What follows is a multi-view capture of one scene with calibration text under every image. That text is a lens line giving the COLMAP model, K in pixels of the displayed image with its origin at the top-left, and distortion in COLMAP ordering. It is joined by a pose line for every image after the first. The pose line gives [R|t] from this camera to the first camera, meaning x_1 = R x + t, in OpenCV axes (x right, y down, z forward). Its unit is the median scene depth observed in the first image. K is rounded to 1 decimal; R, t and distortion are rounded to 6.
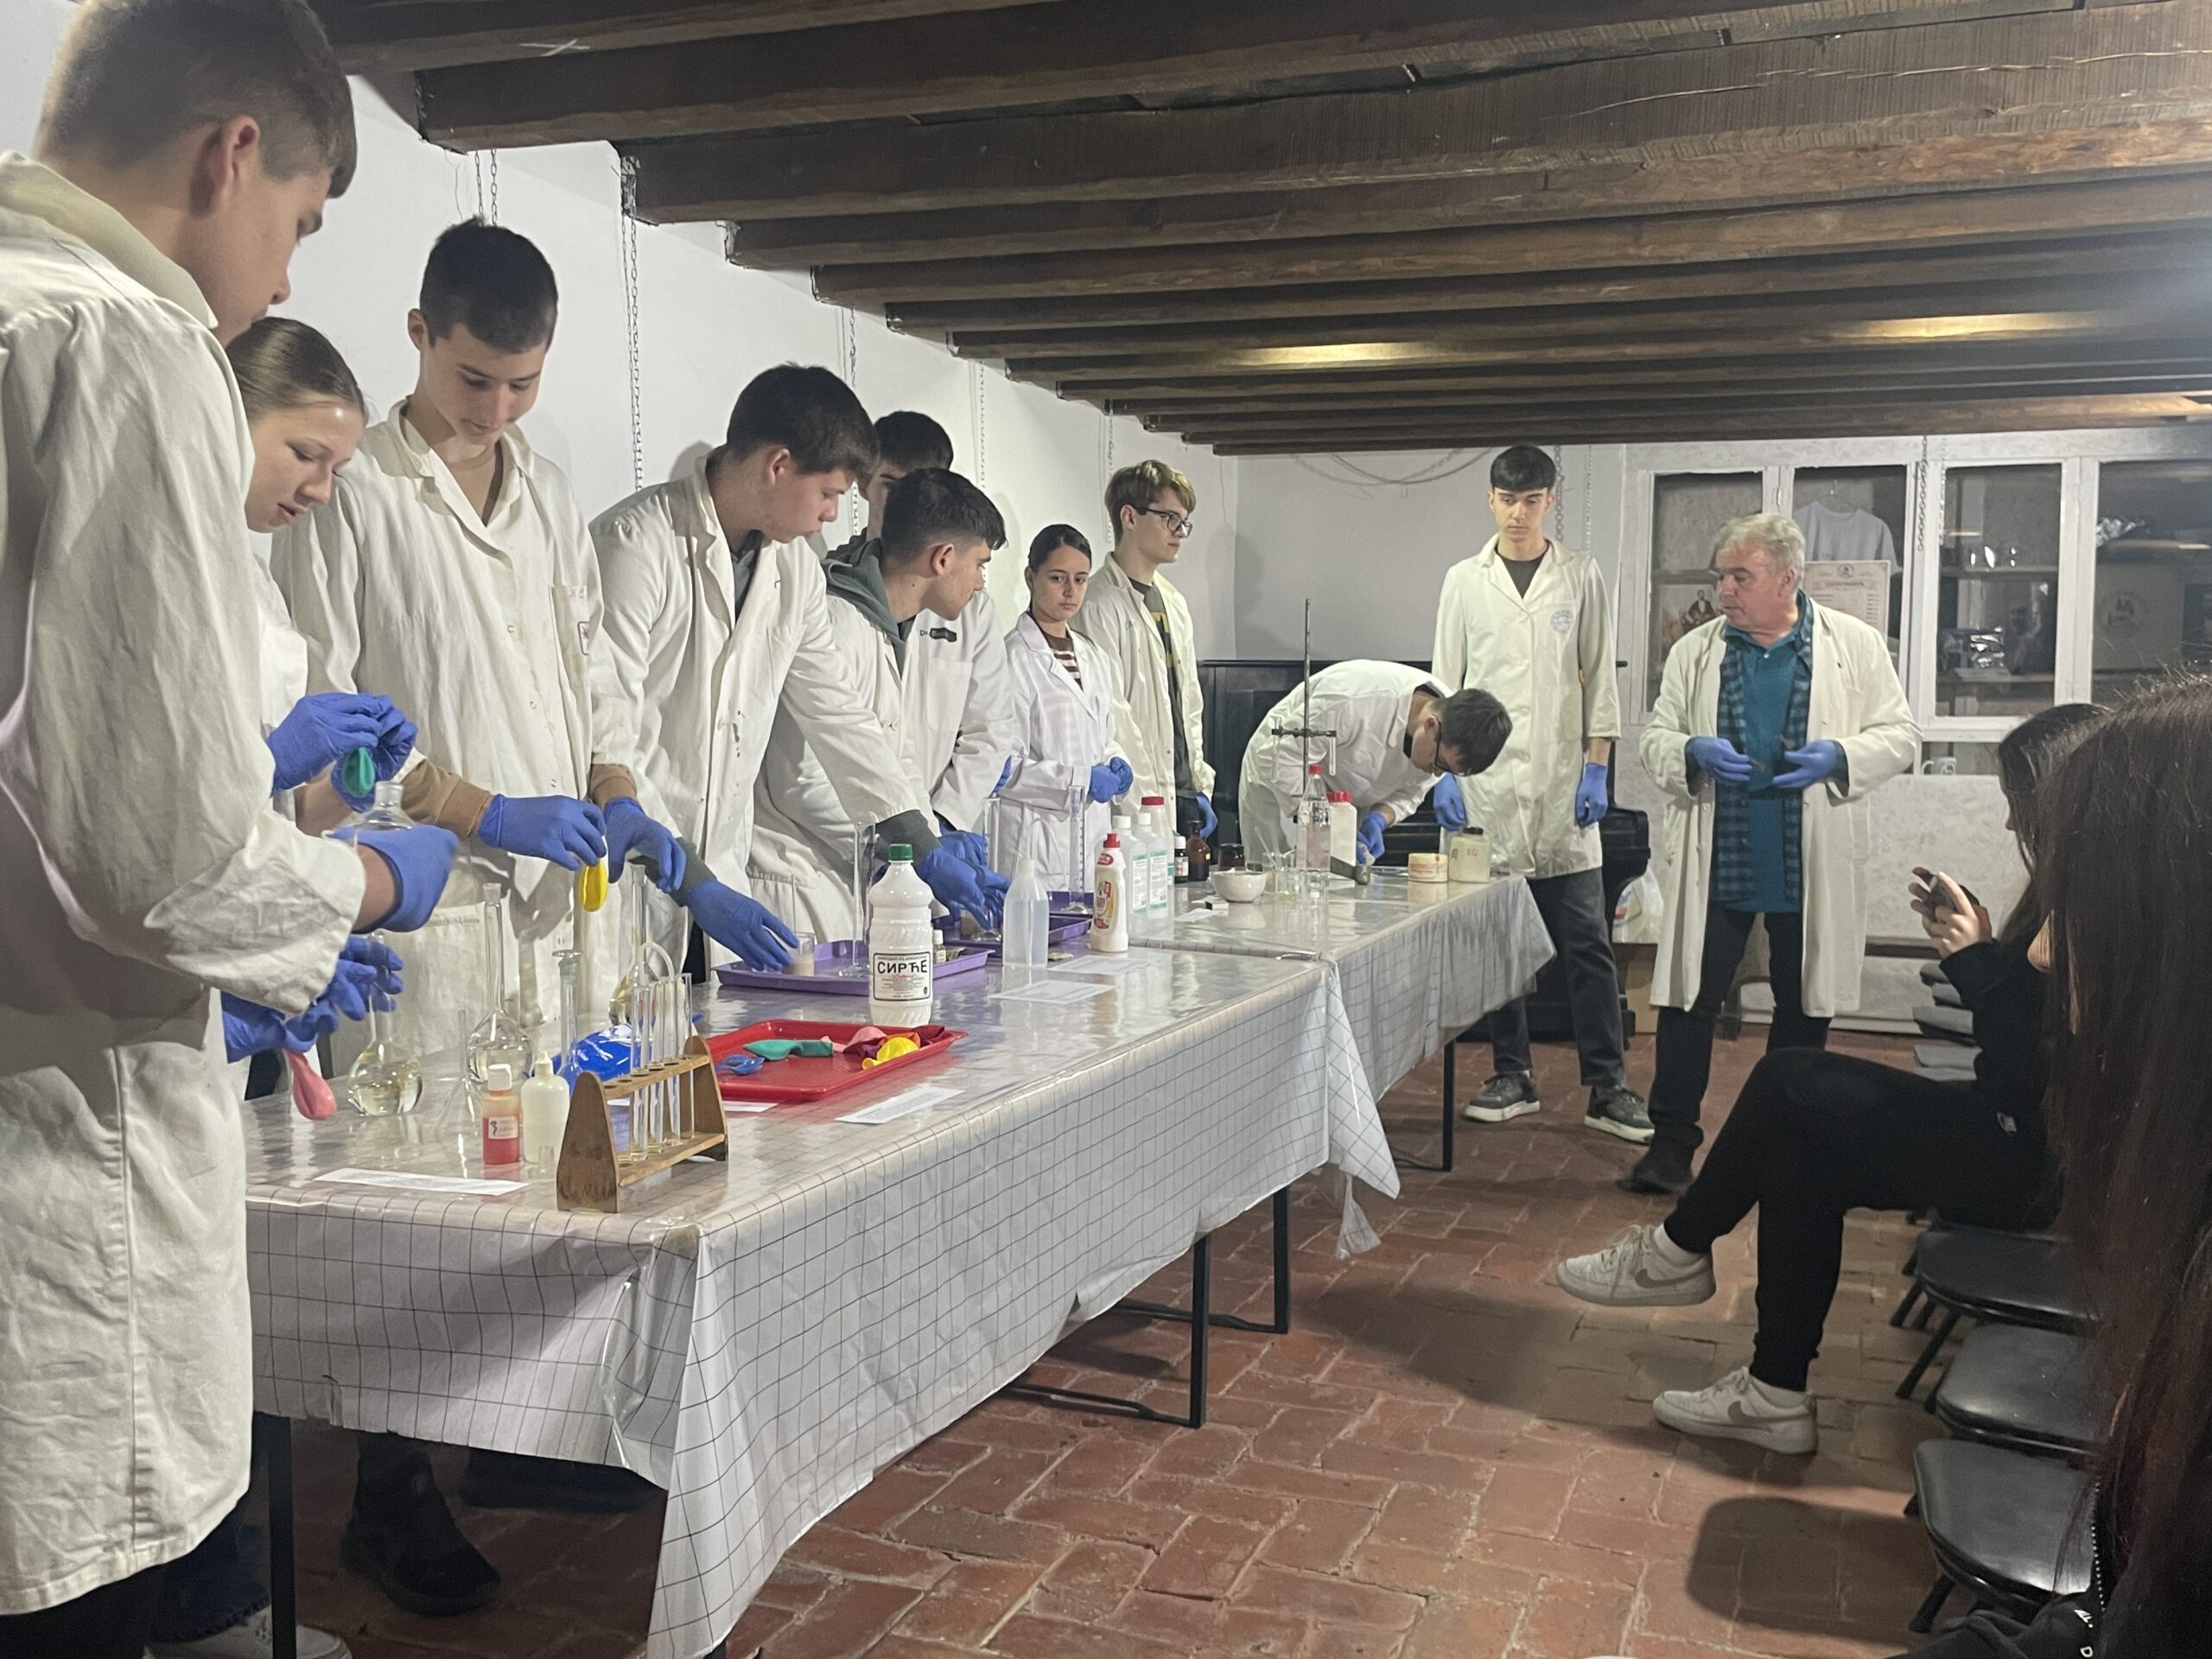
lens RADIAL K [[2046.1, 0, 1088.7], [0, 2046.1, 813.2], [0, 0, 1]] dist [0.100520, -0.134638]
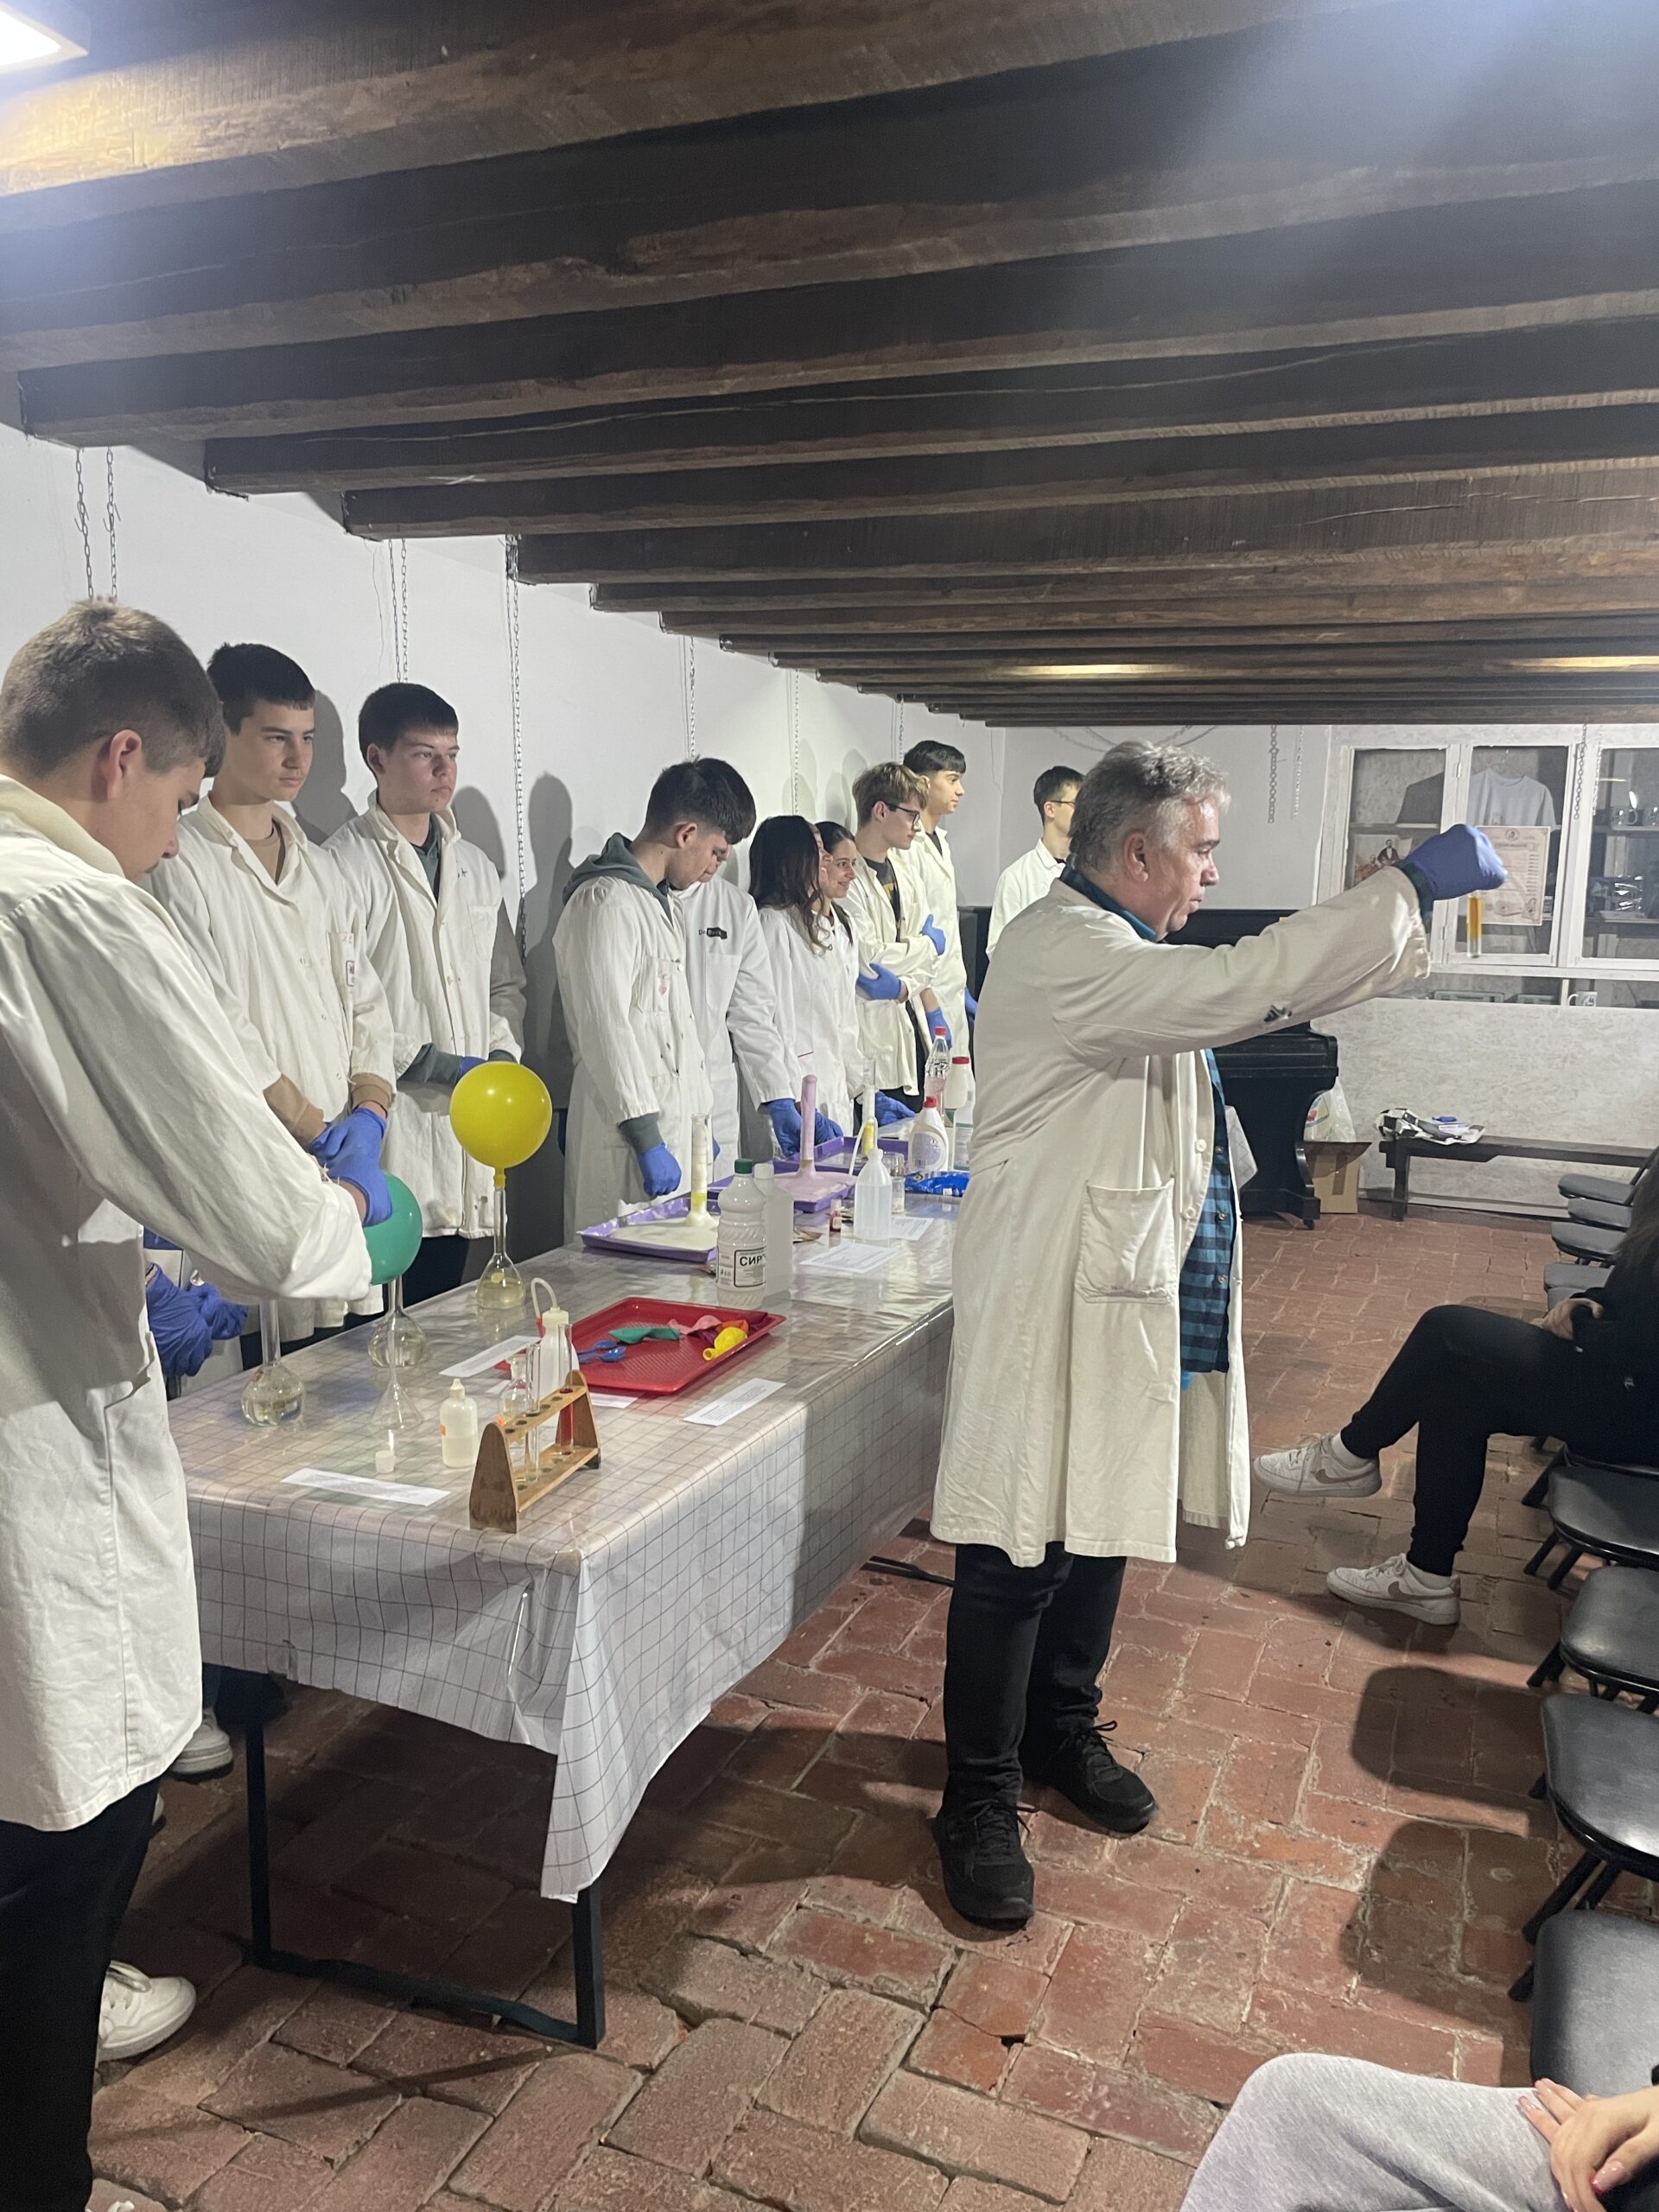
lens RADIAL K [[1664.2, 0, 811.2], [0, 1664.2, 1090.8], [0, 0, 1]] dist [0.089331, -0.108613]
pose [[0.999237, 0.017452, -0.034946, -0.008210], [-0.014707, 0.996896, 0.077338, -0.081658], [0.036188, -0.076765, 0.996392, -0.001354]]
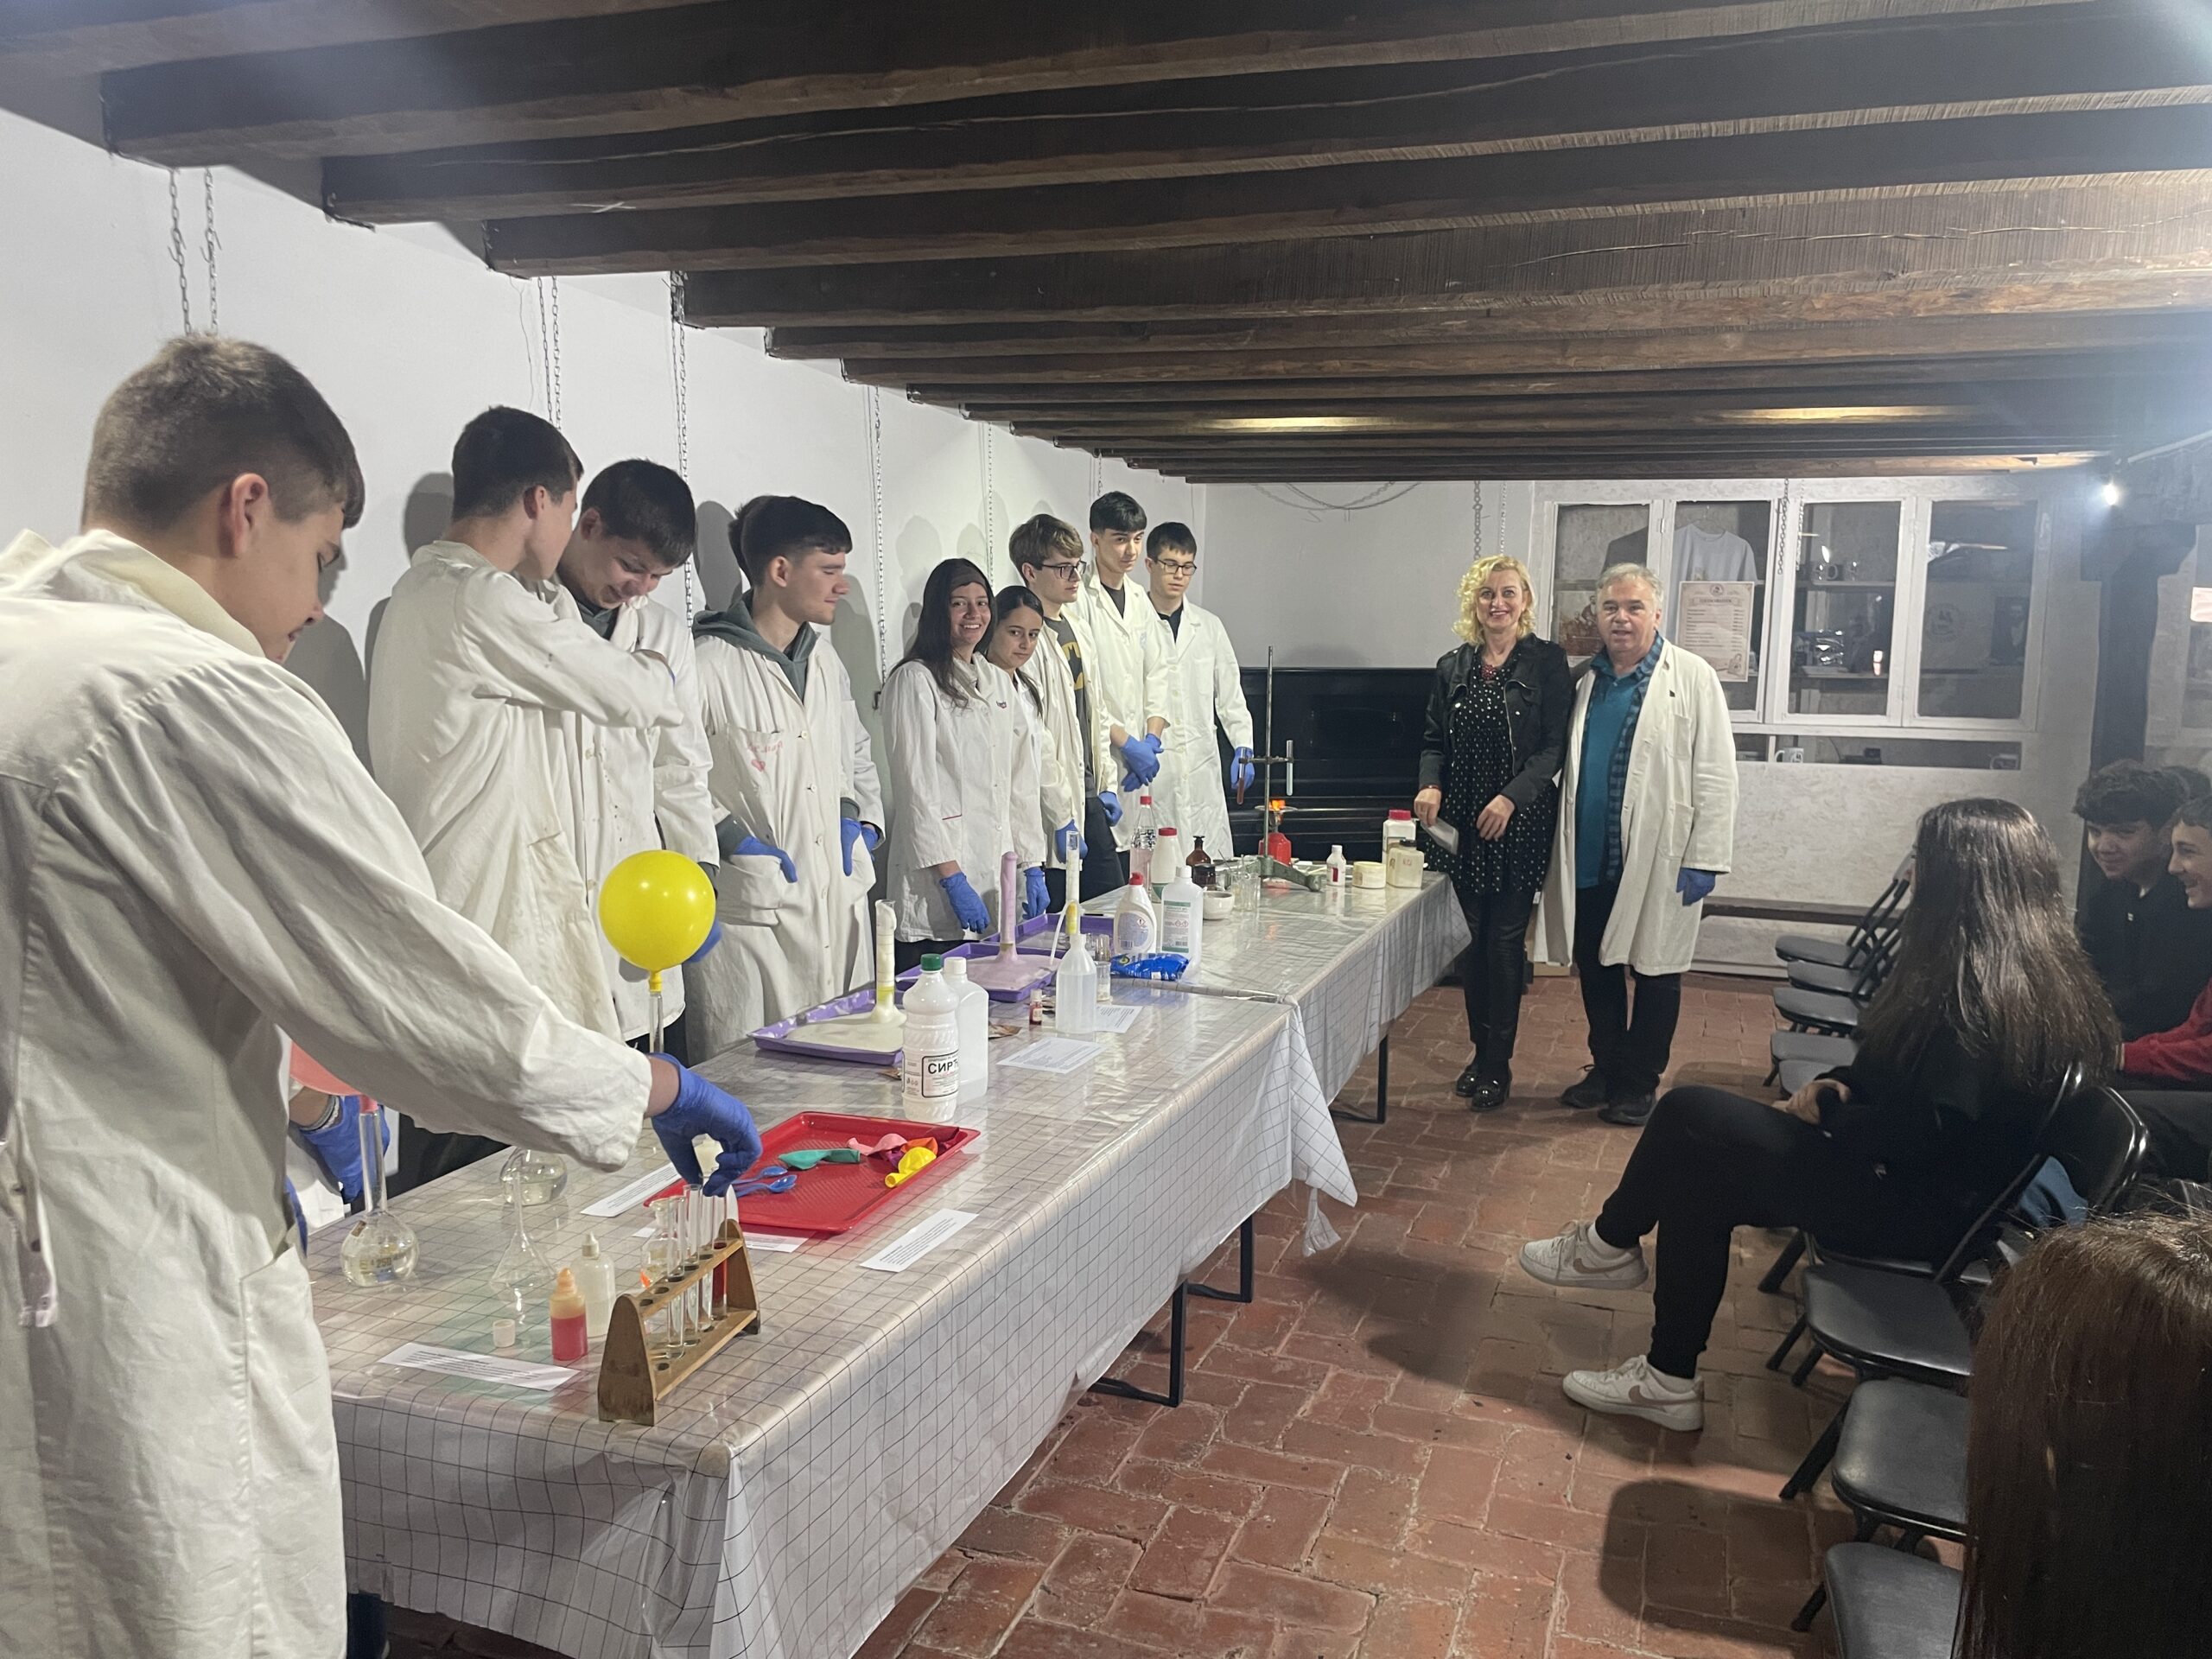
lens RADIAL K [[1664.2, 0, 1106.4], [0, 1664.2, 827.6], [0, 0, 1]] dist [0.089331, -0.108613]
pose [[0.999812, 0.003327, 0.019109, -0.005941], [-0.004552, 0.997915, 0.064387, -0.088369], [-0.018855, -0.064462, 0.997742, 0.071837]]
